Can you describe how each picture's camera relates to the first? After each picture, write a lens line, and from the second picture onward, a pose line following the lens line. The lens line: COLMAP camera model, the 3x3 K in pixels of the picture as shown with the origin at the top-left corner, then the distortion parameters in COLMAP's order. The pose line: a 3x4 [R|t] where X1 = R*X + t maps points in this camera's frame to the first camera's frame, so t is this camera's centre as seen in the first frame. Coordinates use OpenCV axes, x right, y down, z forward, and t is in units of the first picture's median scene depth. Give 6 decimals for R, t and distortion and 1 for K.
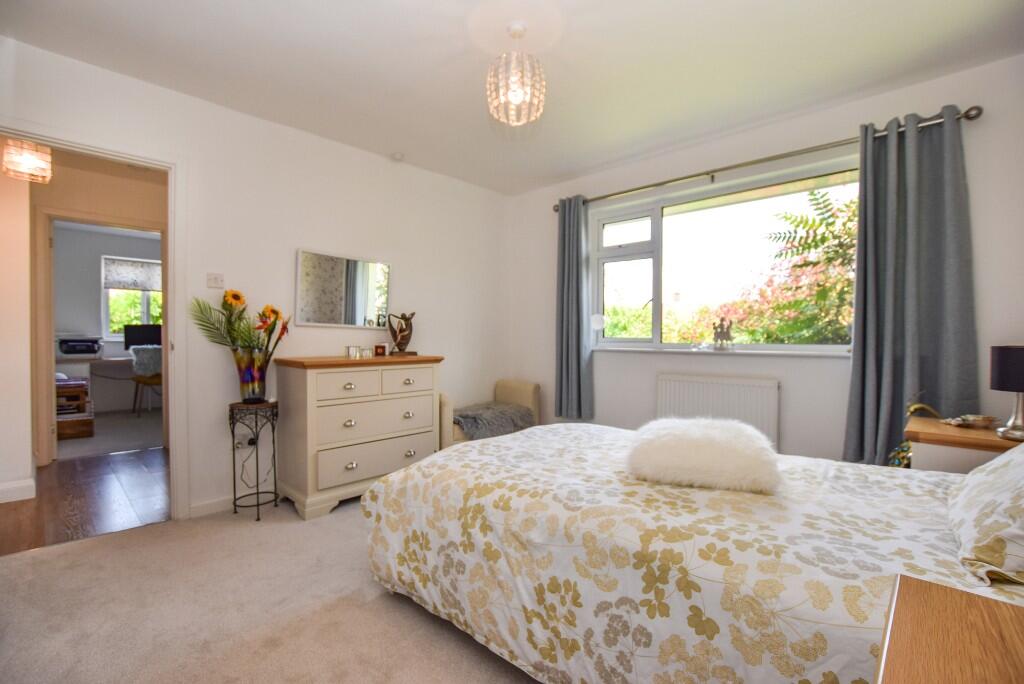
lens RADIAL K [[459.7, 0, 514.4], [0, 459.7, 342.4], [0, 0, 1]] dist [-0.021104, -0.000016]
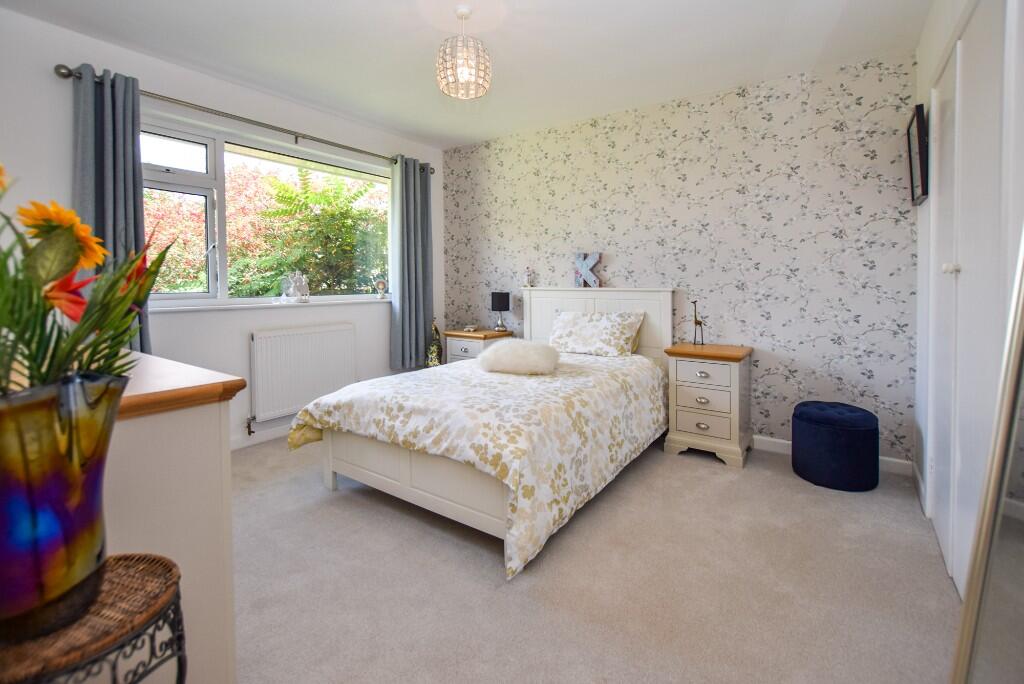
lens RADIAL K [[459.7, 0, 508.2], [0, 459.7, 292.1], [0, 0, 1]] dist [-0.021104, -0.000016]
pose [[-0.132179, -0.021639, 0.990990, -1.284108], [0.014289, 0.999616, 0.023733, -0.049117], [-0.991123, 0.017298, -0.131819, 1.237534]]
